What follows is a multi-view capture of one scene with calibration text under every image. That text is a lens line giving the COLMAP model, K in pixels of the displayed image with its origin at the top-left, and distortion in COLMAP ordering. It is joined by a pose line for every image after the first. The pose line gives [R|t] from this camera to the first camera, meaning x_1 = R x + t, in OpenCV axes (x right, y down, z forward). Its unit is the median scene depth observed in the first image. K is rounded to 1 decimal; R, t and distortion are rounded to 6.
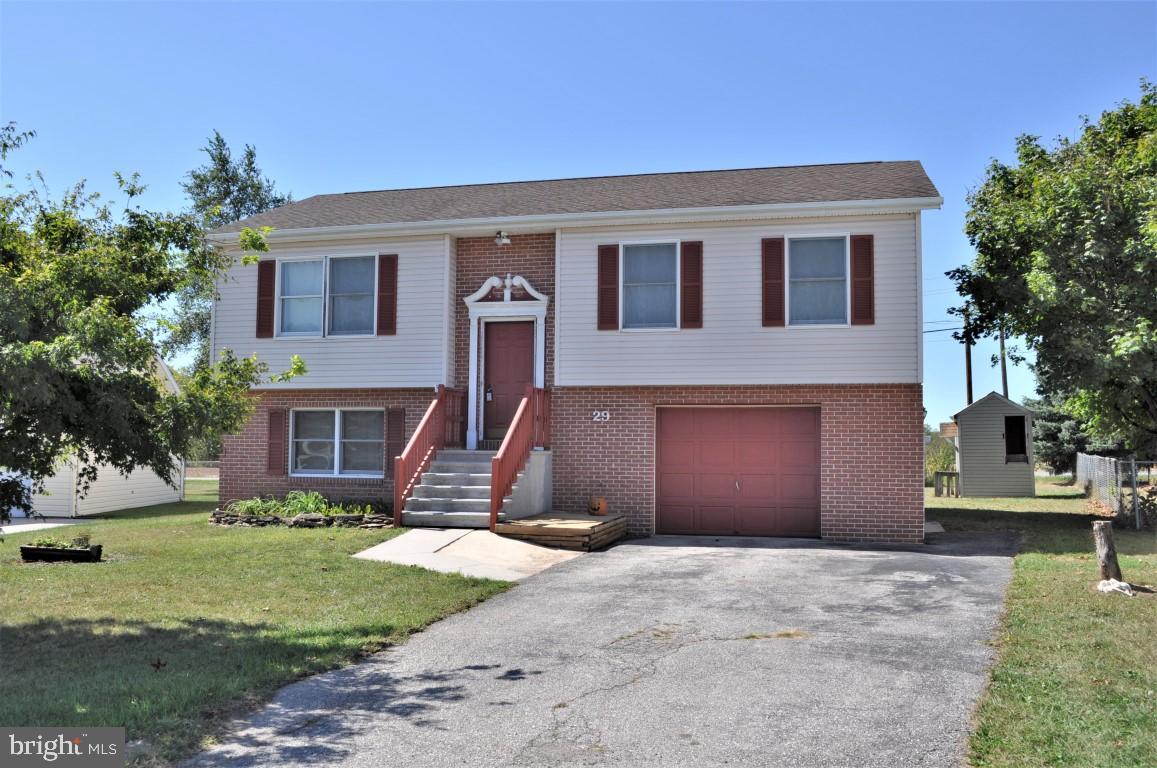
lens RADIAL K [[1002.0, 0, 579.6], [0, 1002.0, 384.7], [0, 0, 1]] dist [-0.069963, 0.000523]
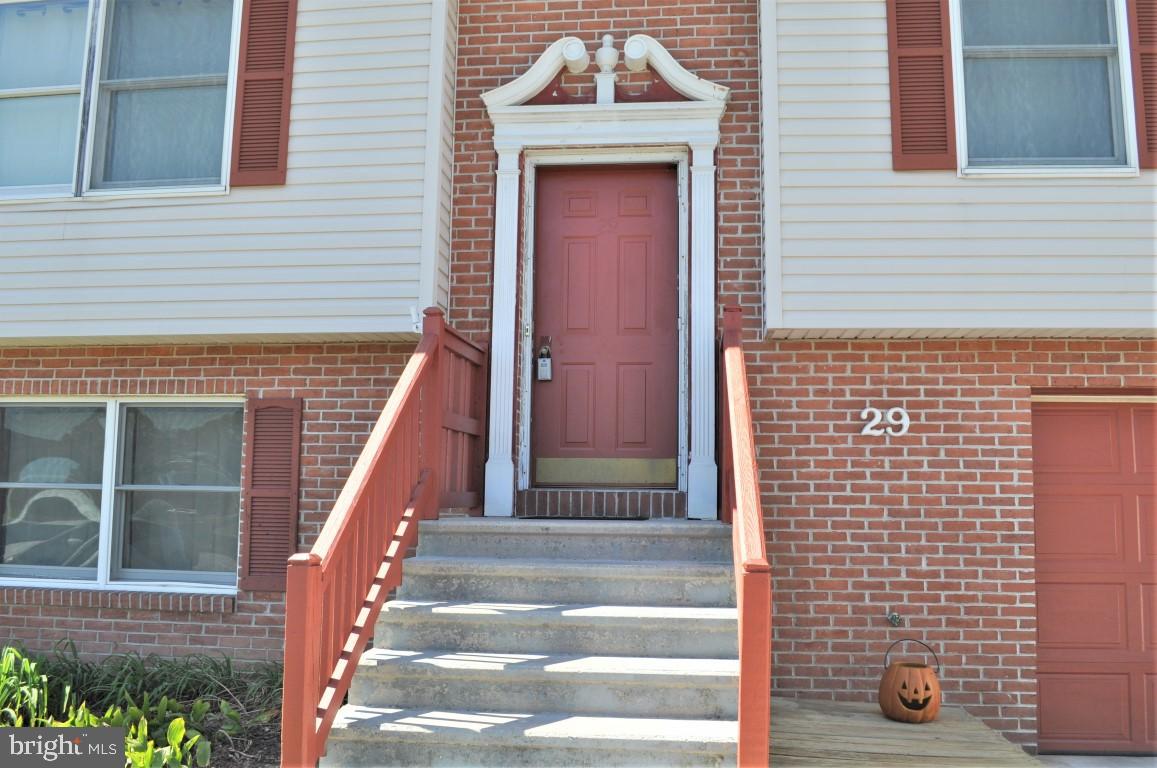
lens RADIAL K [[1002.0, 0, 578.2], [0, 1002.0, 384.2], [0, 0, 1]] dist [-0.069963, 0.000523]
pose [[0.990343, 0.021505, 0.136963, -0.129458], [-0.014226, 0.998445, -0.053902, 0.037343], [-0.137909, 0.051433, 0.989109, 0.649957]]
